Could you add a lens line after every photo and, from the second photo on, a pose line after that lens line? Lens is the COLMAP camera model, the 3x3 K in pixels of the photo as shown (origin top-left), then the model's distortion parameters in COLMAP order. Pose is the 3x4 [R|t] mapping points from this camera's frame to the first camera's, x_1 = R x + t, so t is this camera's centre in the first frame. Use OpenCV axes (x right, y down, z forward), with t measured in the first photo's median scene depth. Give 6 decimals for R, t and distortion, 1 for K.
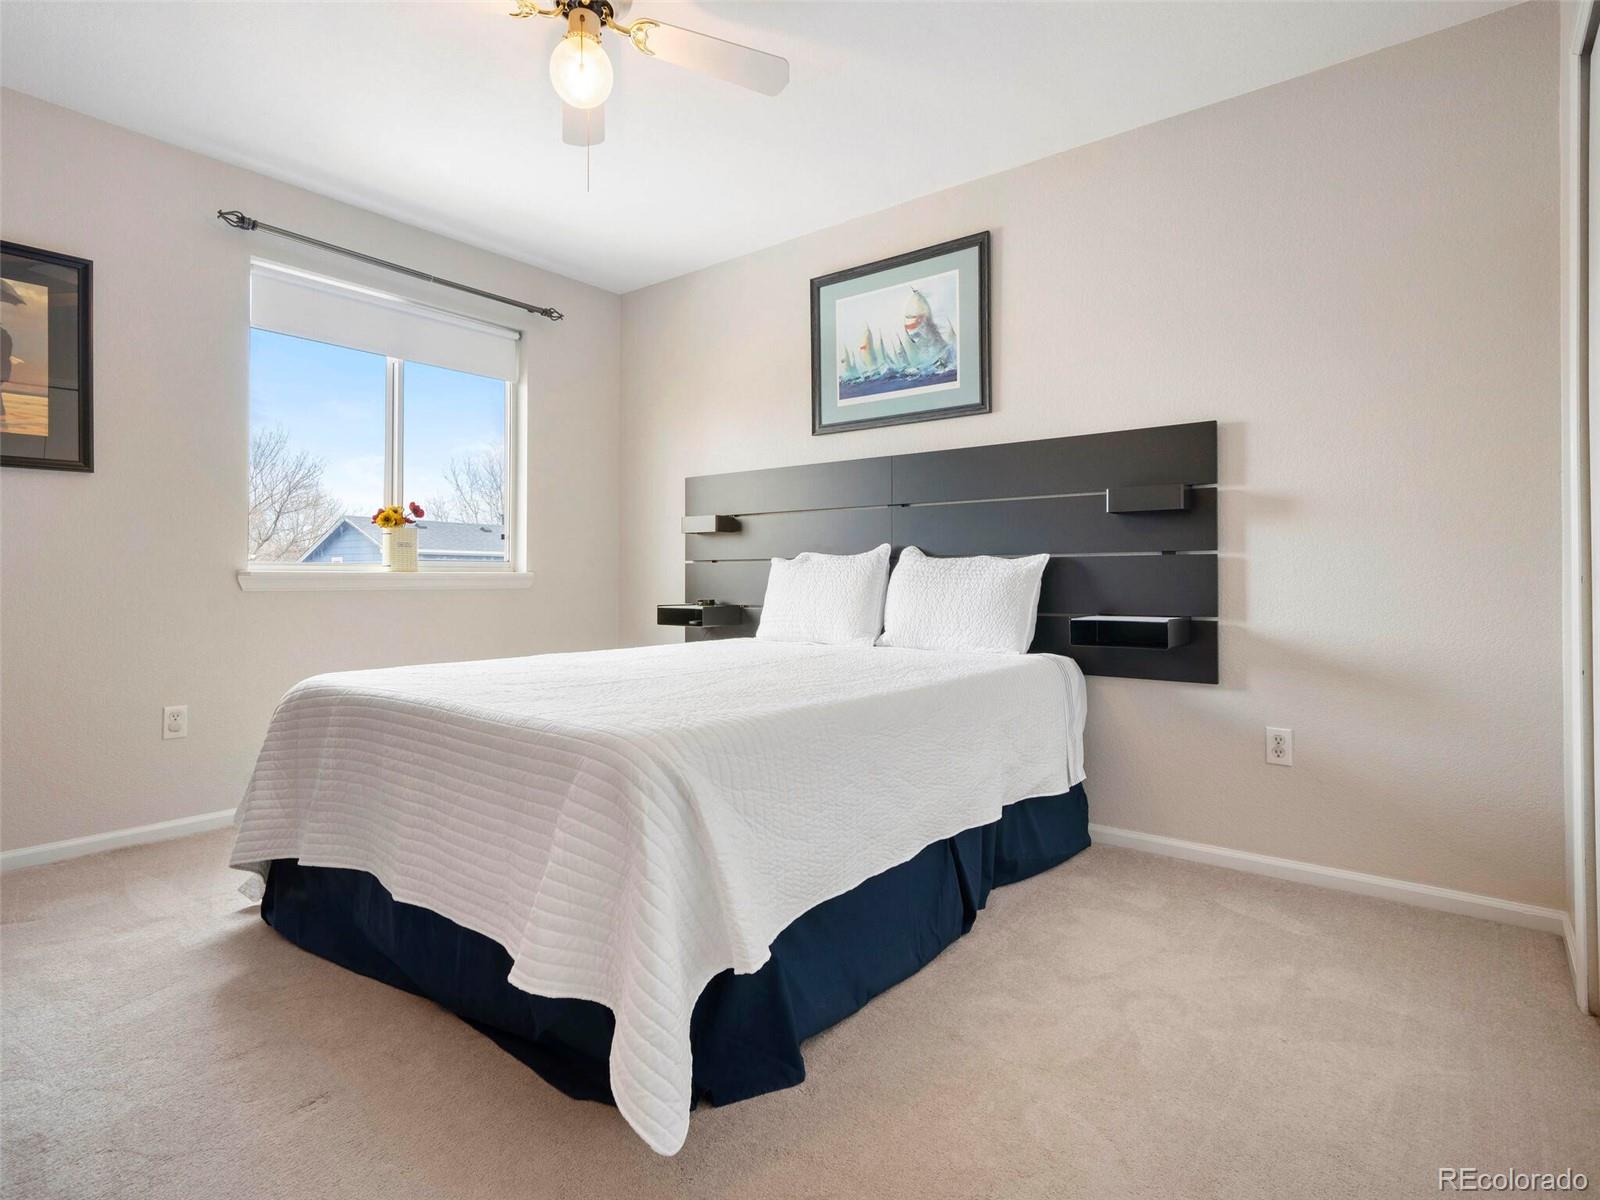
lens RADIAL K [[813.3, 0, 797.5], [0, 813.3, 584.4], [0, 0, 1]] dist [0.004962, 0.001087]
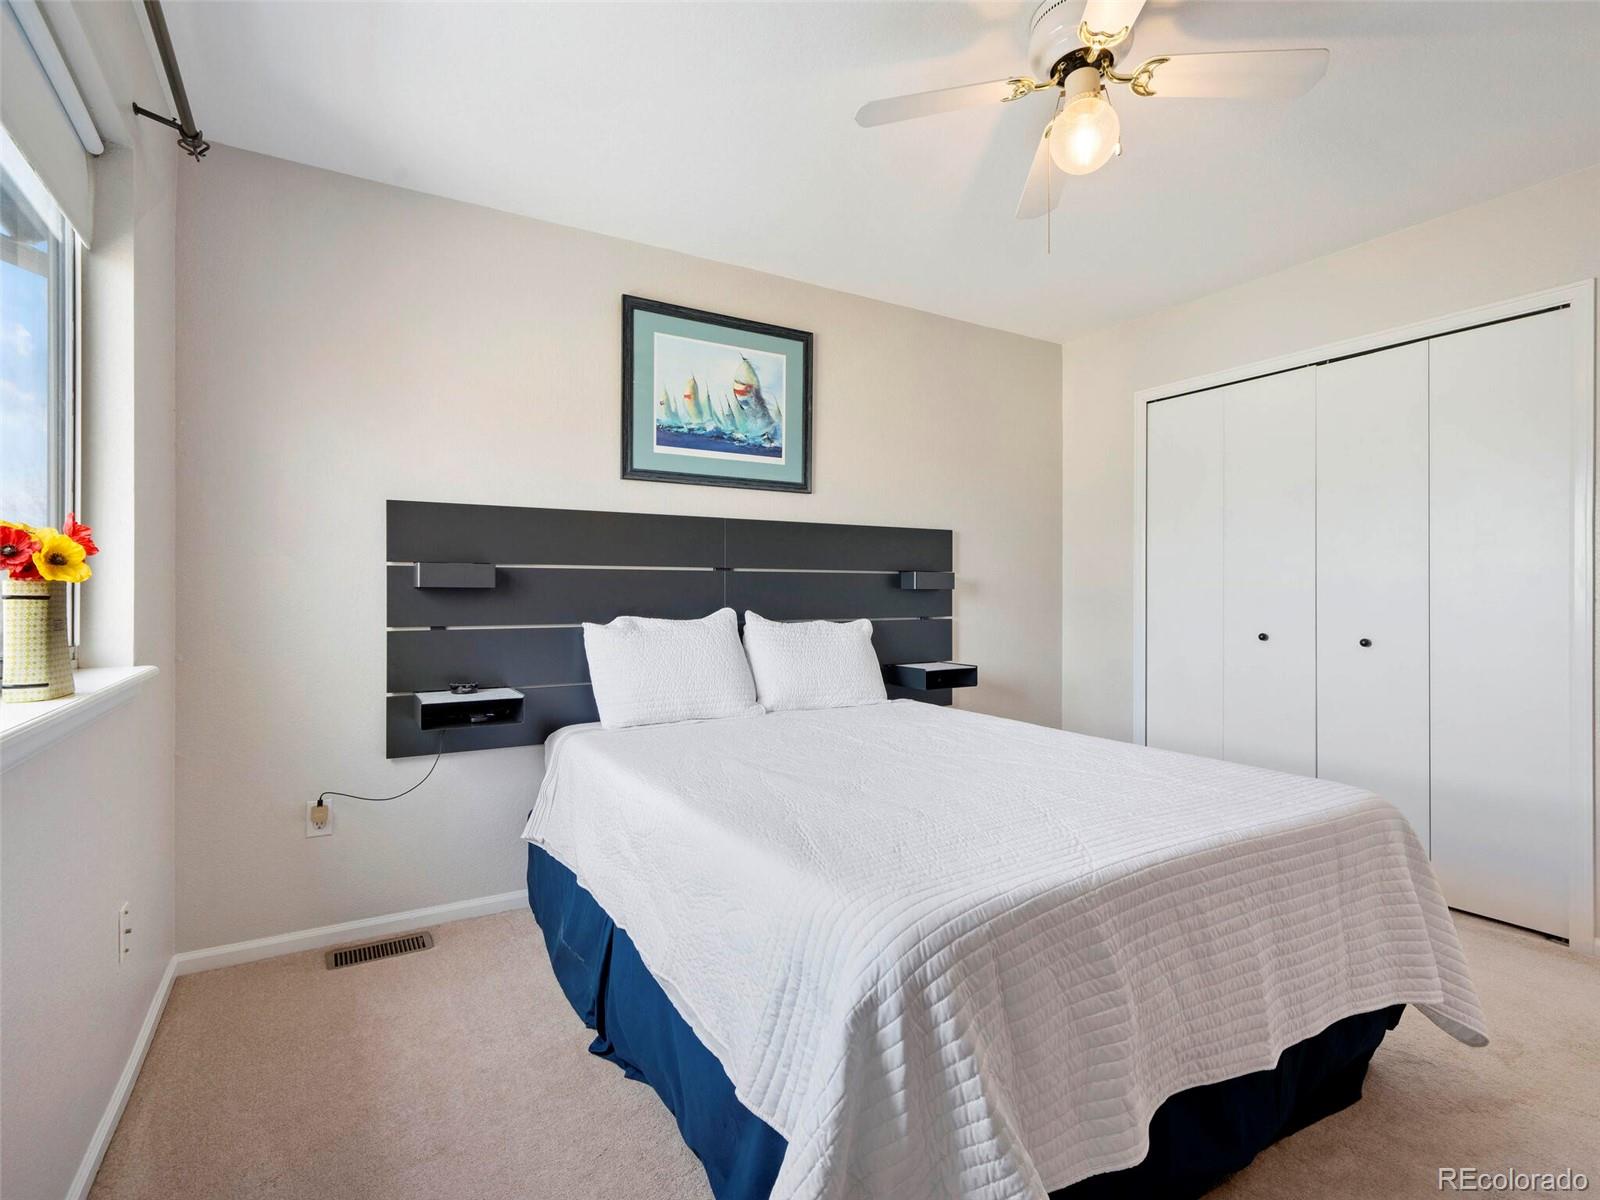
lens RADIAL K [[782.4, 0, 794.5], [0, 782.4, 601.0], [0, 0, 1]] dist [0.016212, -0.000259]
pose [[0.383529, -0.007500, 0.923498, -0.732930], [0.007342, 0.999960, 0.005072, -0.063155], [-0.923499, 0.004835, 0.383569, 0.568034]]
